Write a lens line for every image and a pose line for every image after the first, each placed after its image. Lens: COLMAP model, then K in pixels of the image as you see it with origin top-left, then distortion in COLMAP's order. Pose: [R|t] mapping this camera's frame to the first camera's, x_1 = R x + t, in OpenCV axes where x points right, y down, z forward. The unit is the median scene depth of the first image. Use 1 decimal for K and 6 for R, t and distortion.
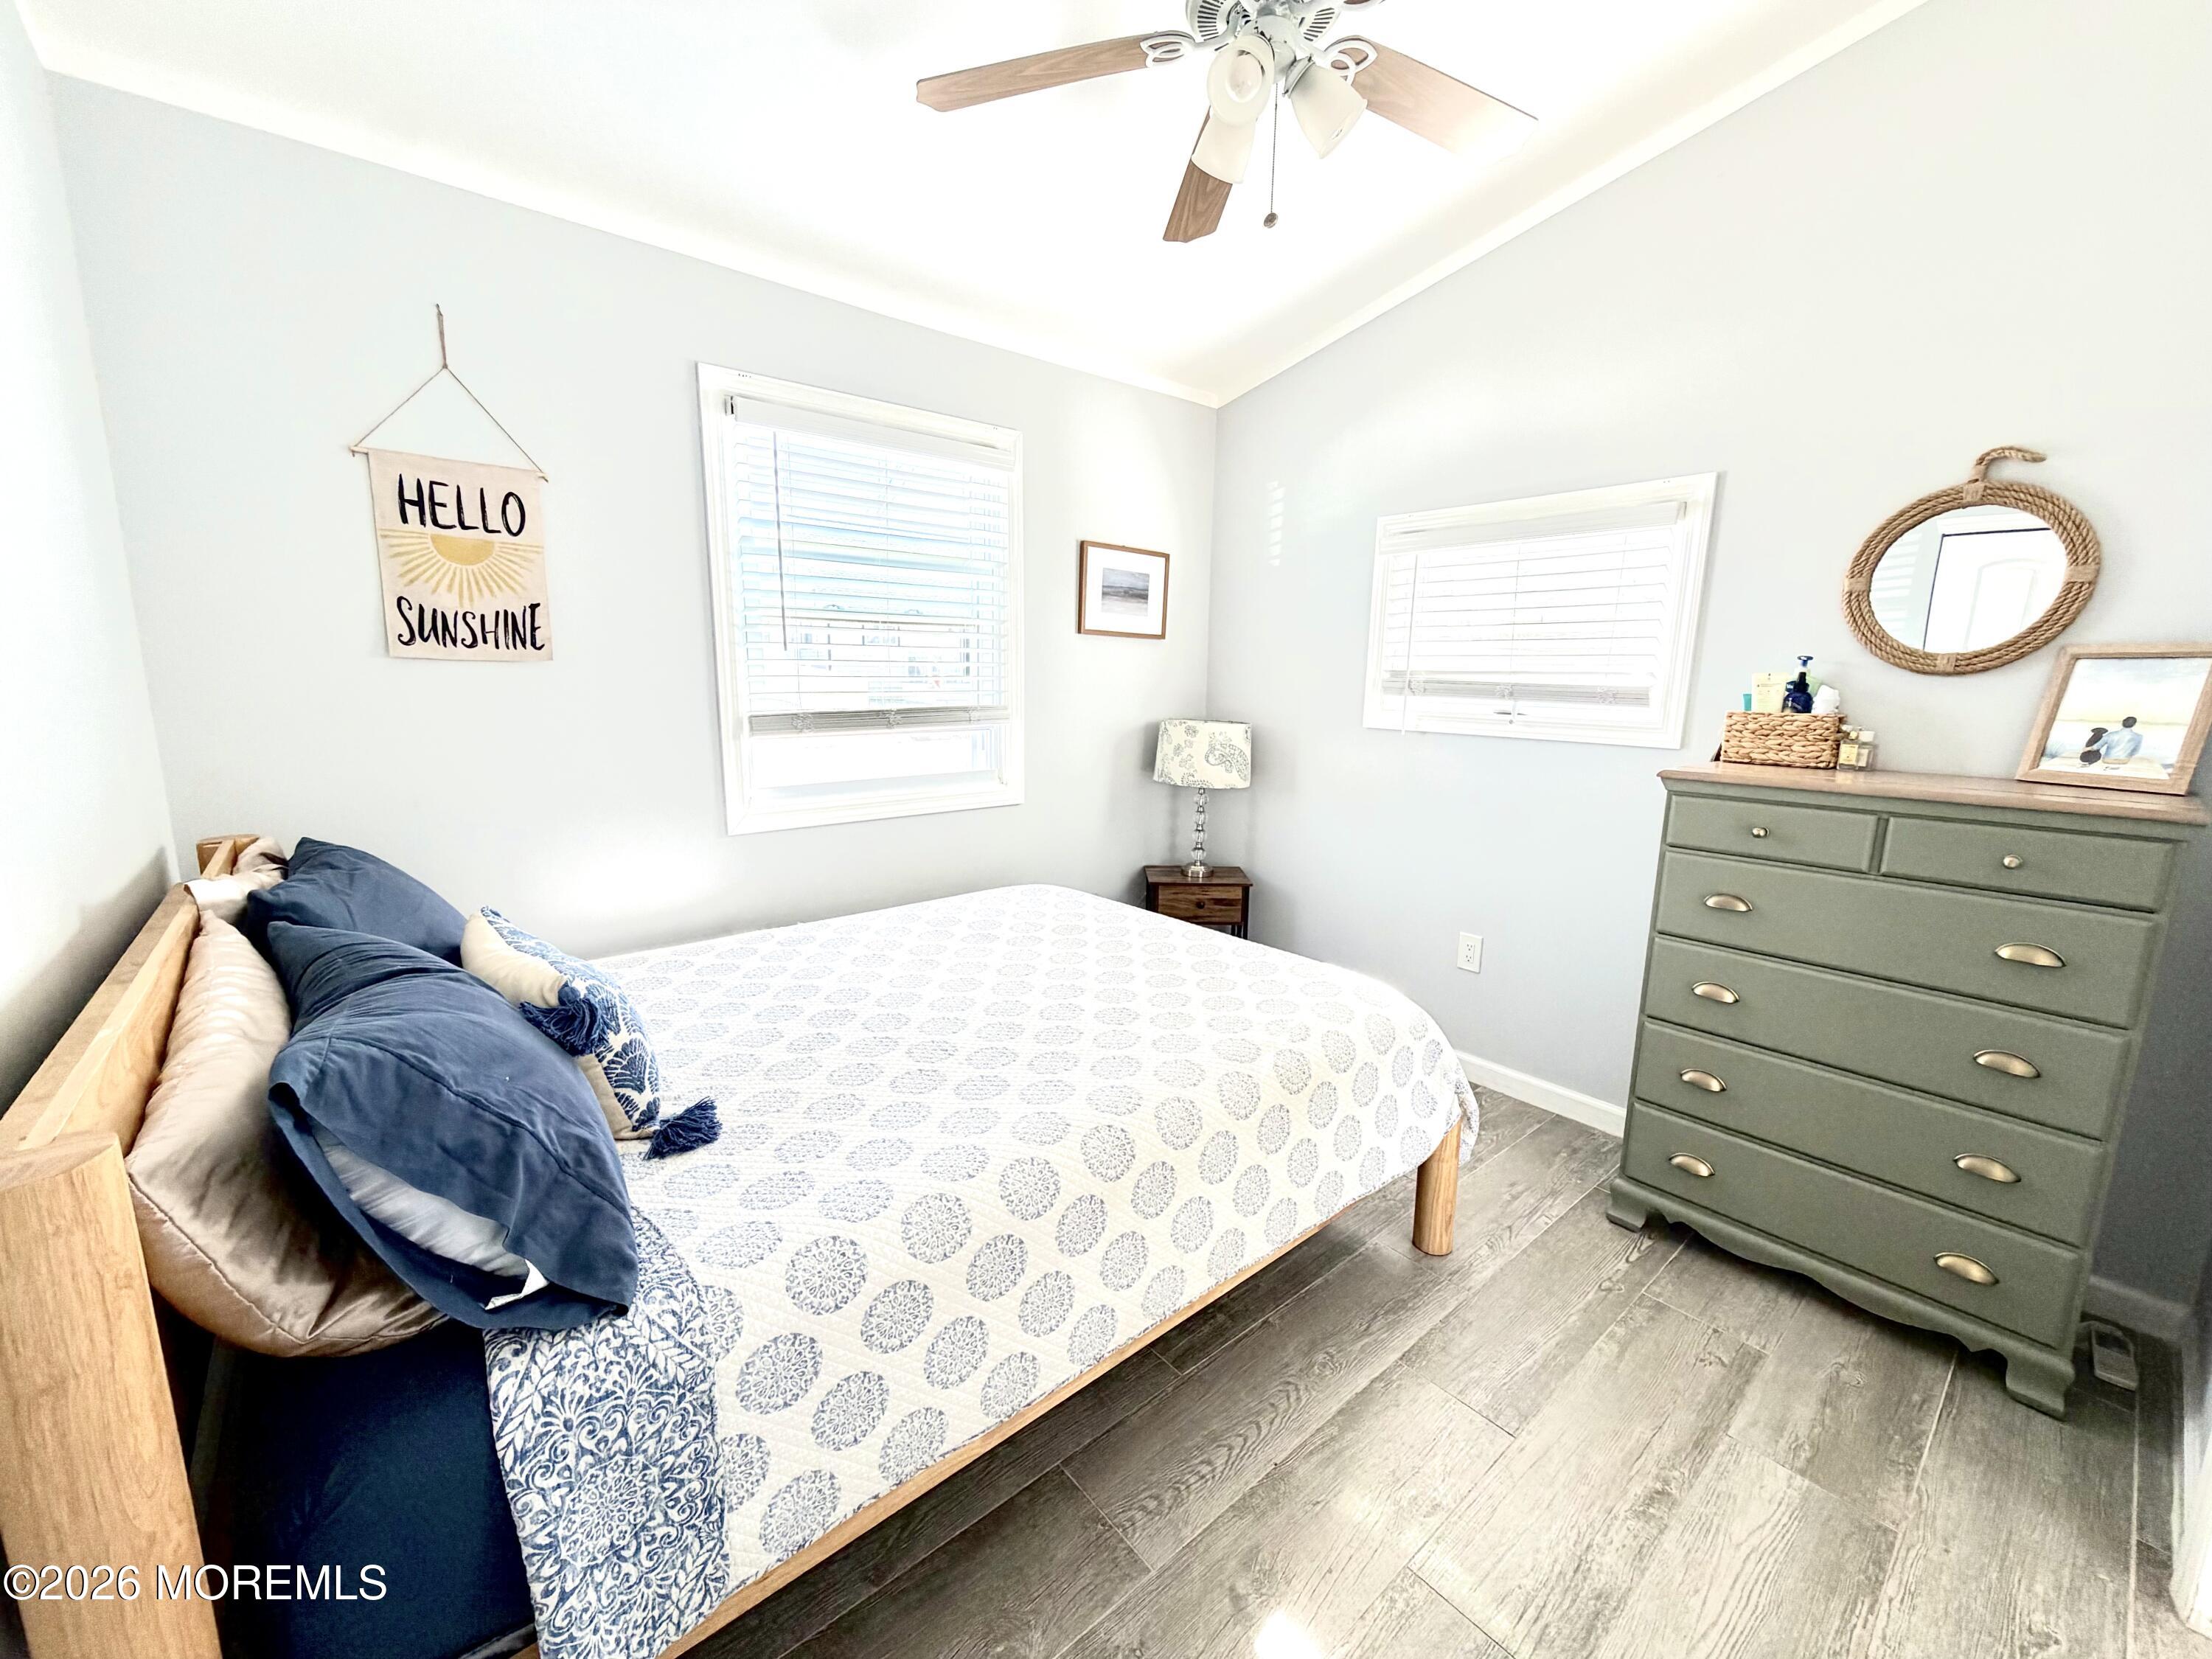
lens RADIAL K [[884.1, 0, 1111.5], [0, 884.1, 828.5], [0, 0, 1]] dist [0.001179, -0.000895]
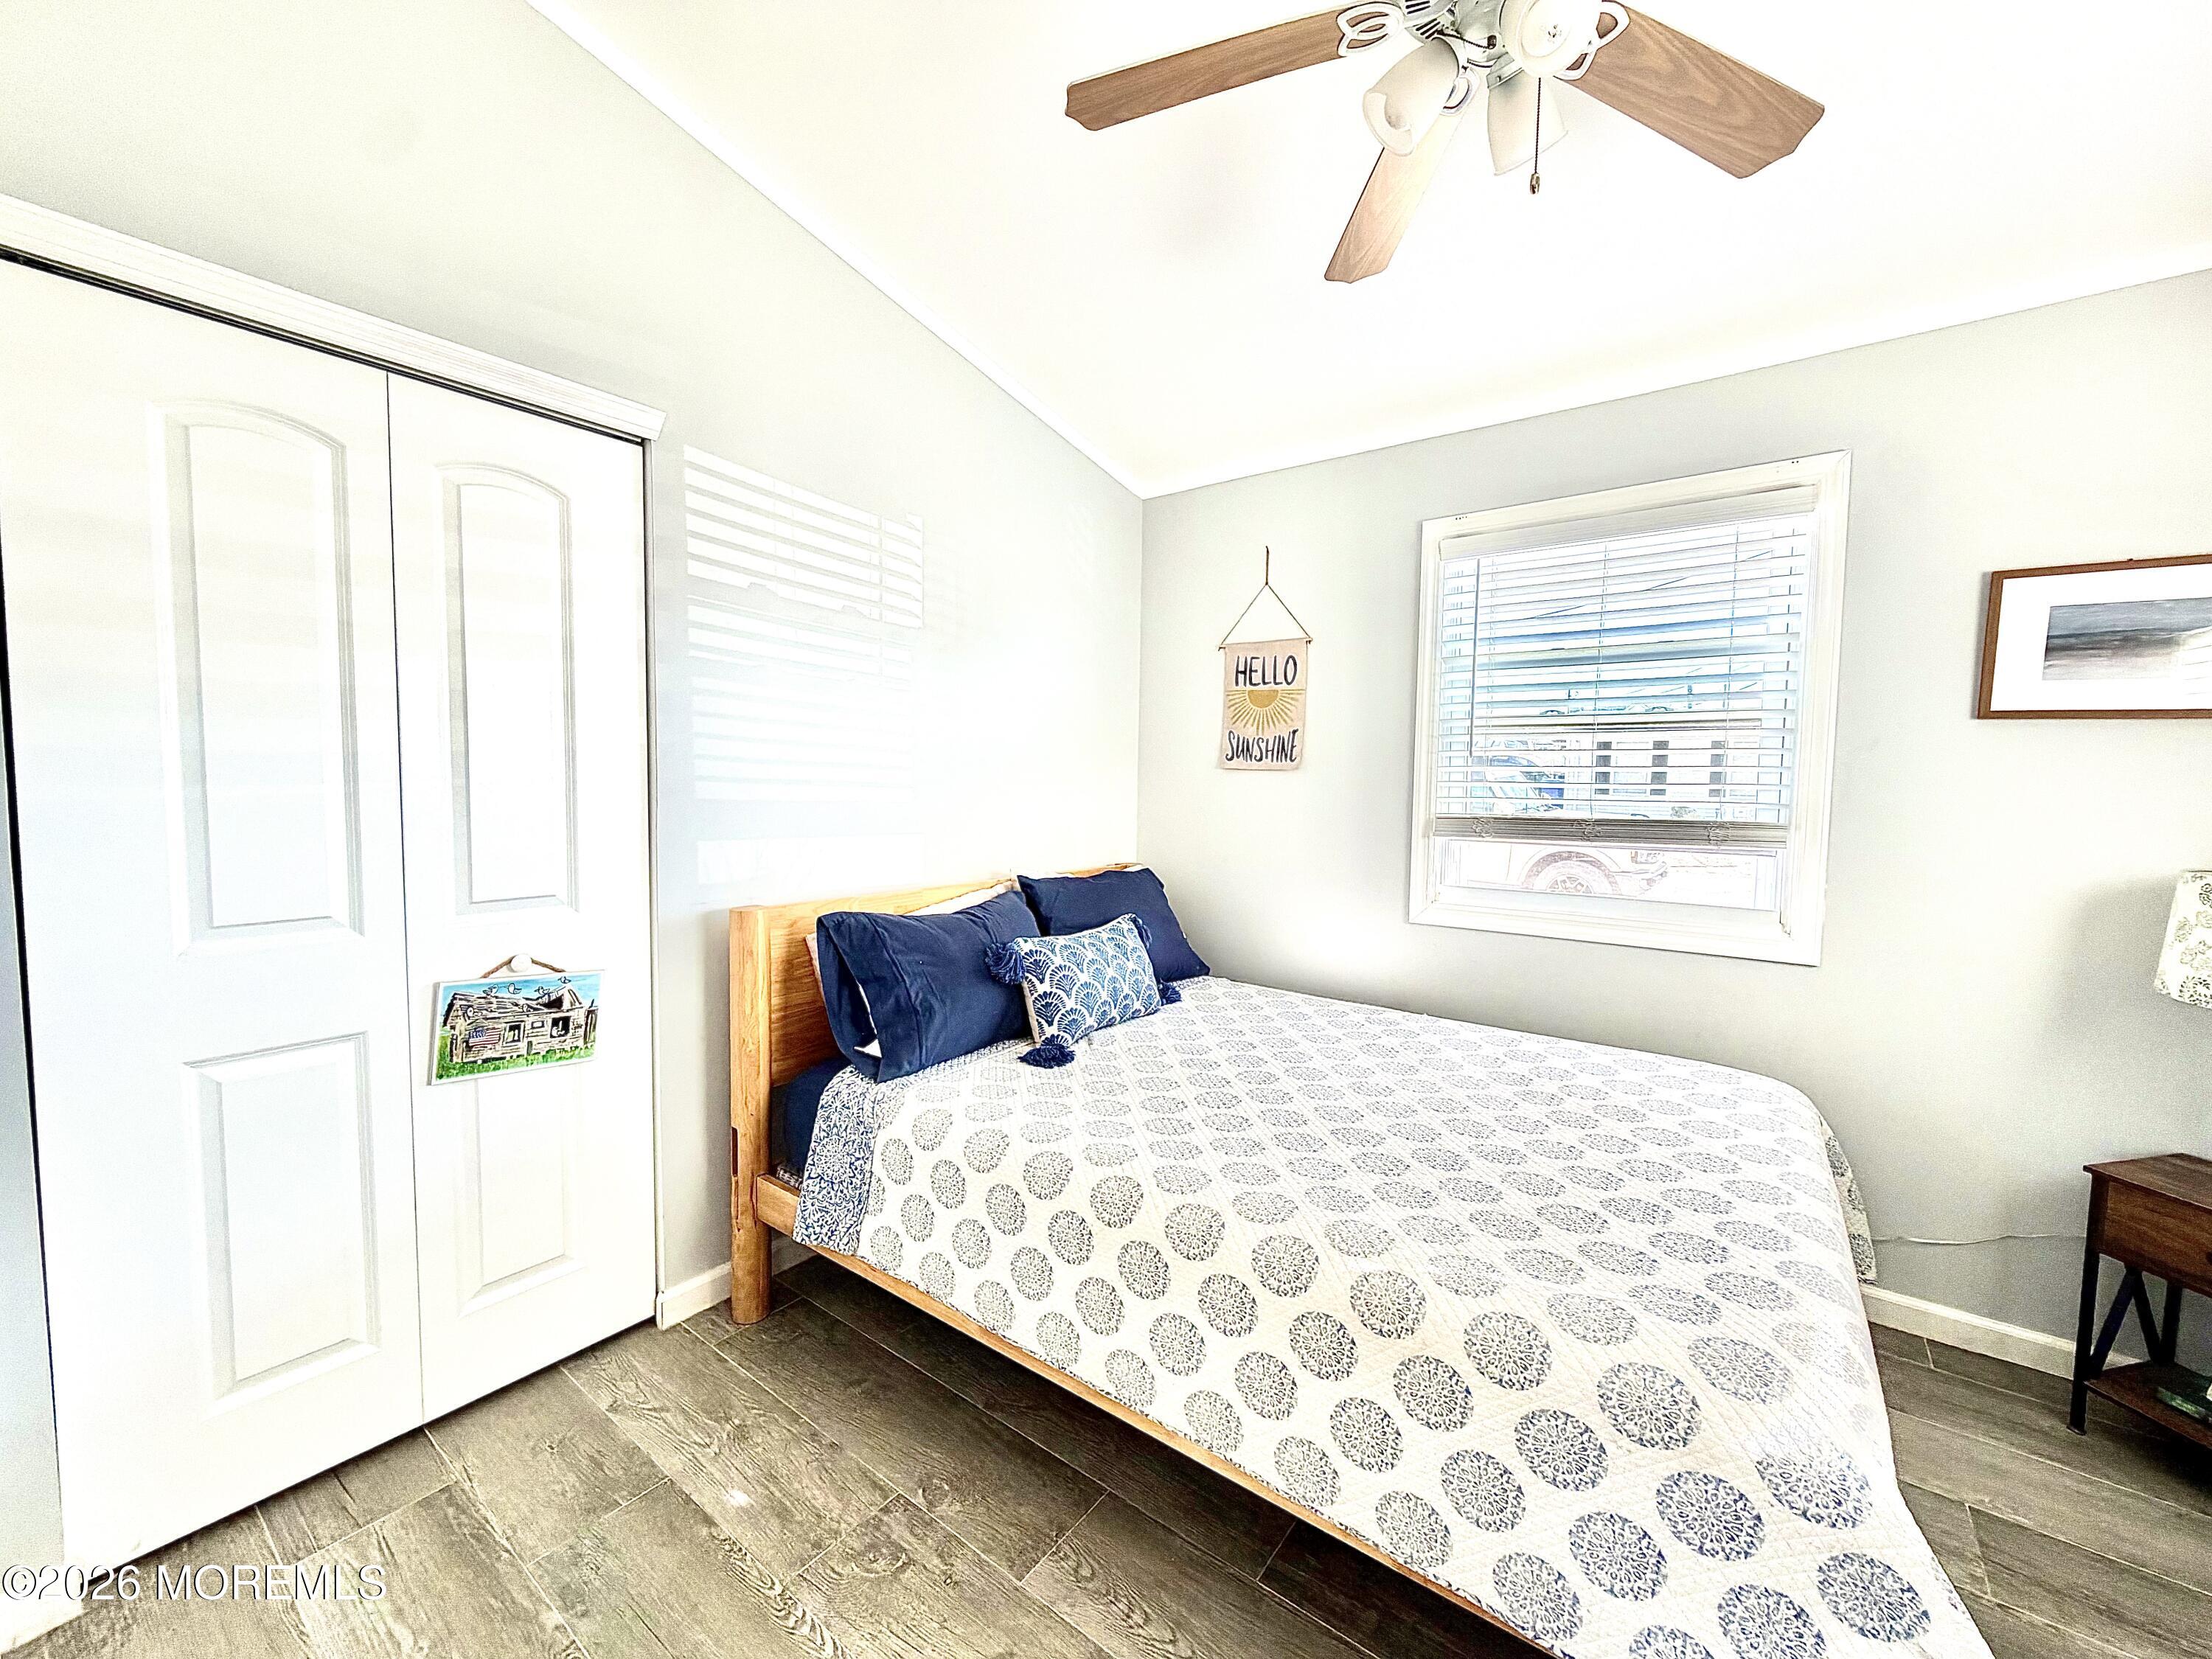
lens RADIAL K [[884.1, 0, 1114.6], [0, 884.1, 829.9], [0, 0, 1]] dist [0.001179, -0.000895]
pose [[0.215412, 0.048468, -0.975320, 0.689301], [-0.183242, 0.983032, 0.008380, -0.058384], [0.959177, 0.176915, 0.220638, 0.455000]]
